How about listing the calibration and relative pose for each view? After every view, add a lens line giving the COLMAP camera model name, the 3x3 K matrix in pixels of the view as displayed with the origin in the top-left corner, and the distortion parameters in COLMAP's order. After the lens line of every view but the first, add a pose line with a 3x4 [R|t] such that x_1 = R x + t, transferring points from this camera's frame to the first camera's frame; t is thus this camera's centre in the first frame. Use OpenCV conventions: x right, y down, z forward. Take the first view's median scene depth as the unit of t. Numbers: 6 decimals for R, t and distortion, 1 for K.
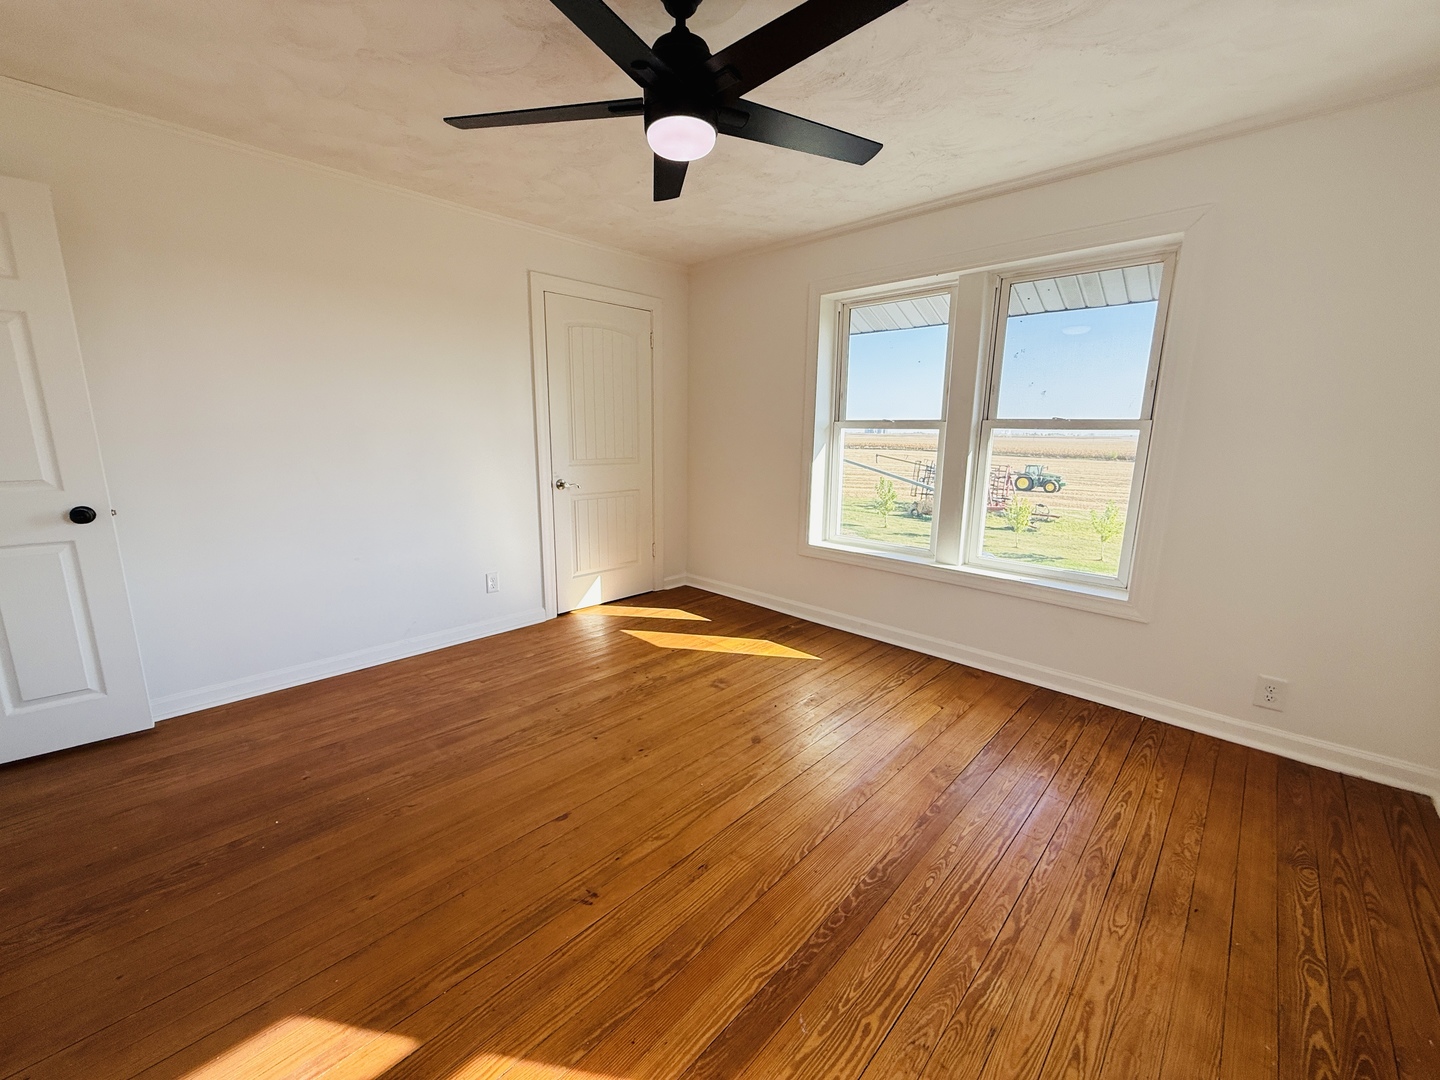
lens RADIAL K [[572.7, 0, 718.2], [0, 572.7, 542.0], [0, 0, 1]] dist [-0.000623, -0.000294]
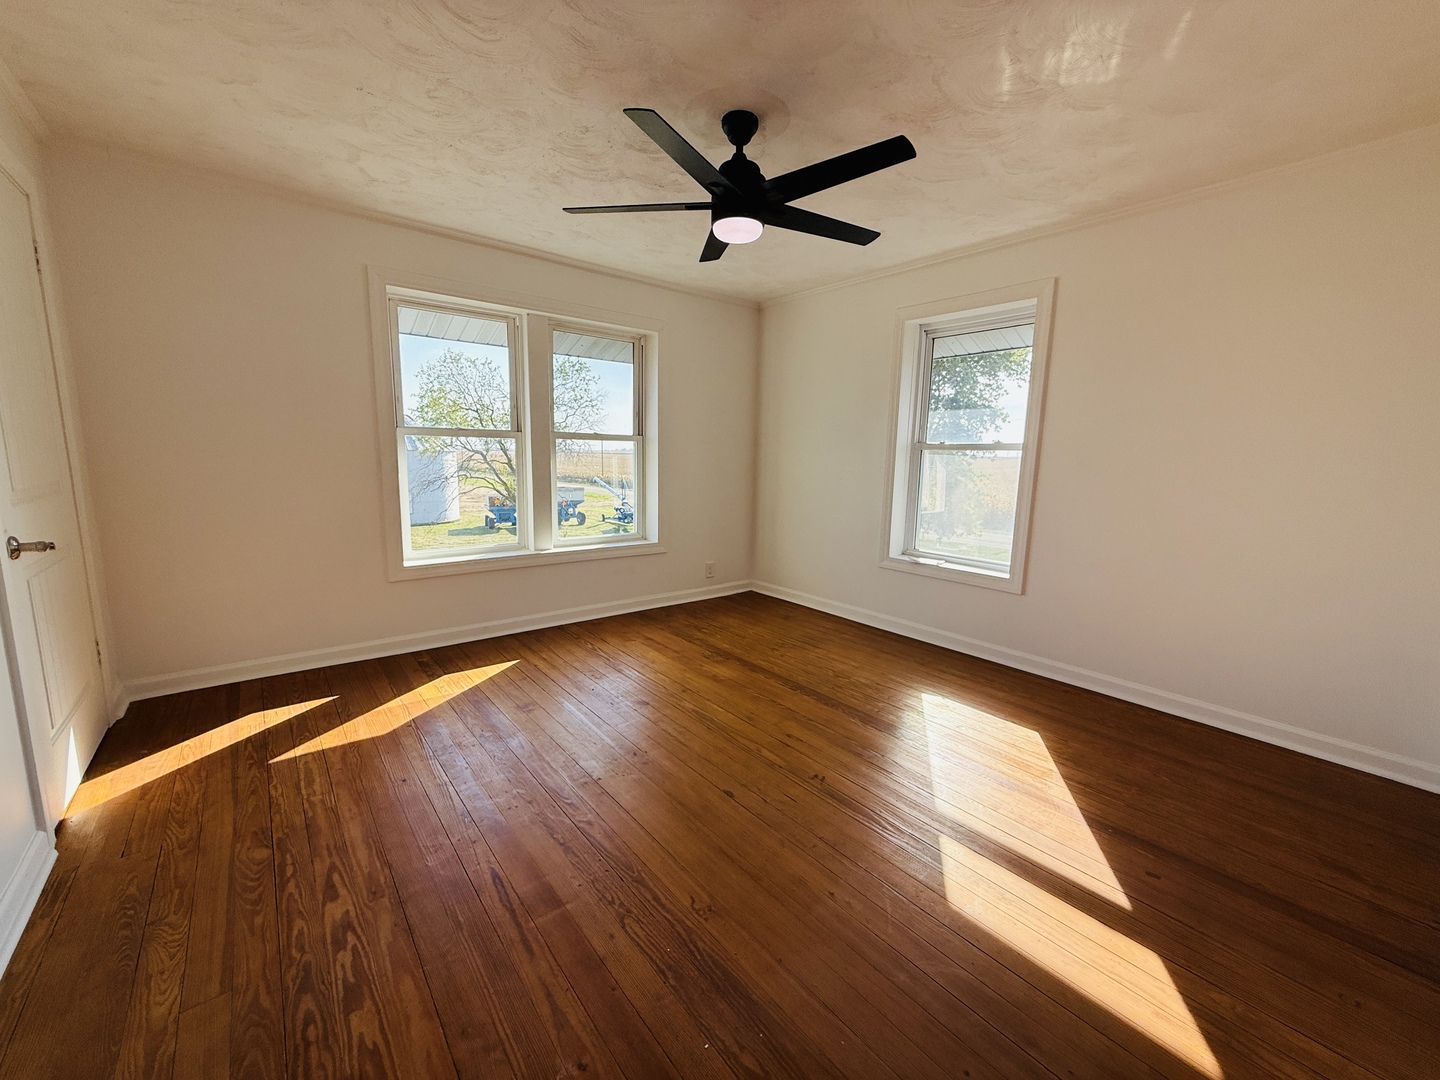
lens RADIAL K [[572.7, 0, 725.4], [0, 572.7, 537.5], [0, 0, 1]] dist [-0.000623, -0.000294]
pose [[0.118995, -0.156748, 0.980444, -0.750662], [0.170841, 0.975965, 0.135298, -0.086914], [-0.978087, 0.151400, 0.142914, 0.457834]]
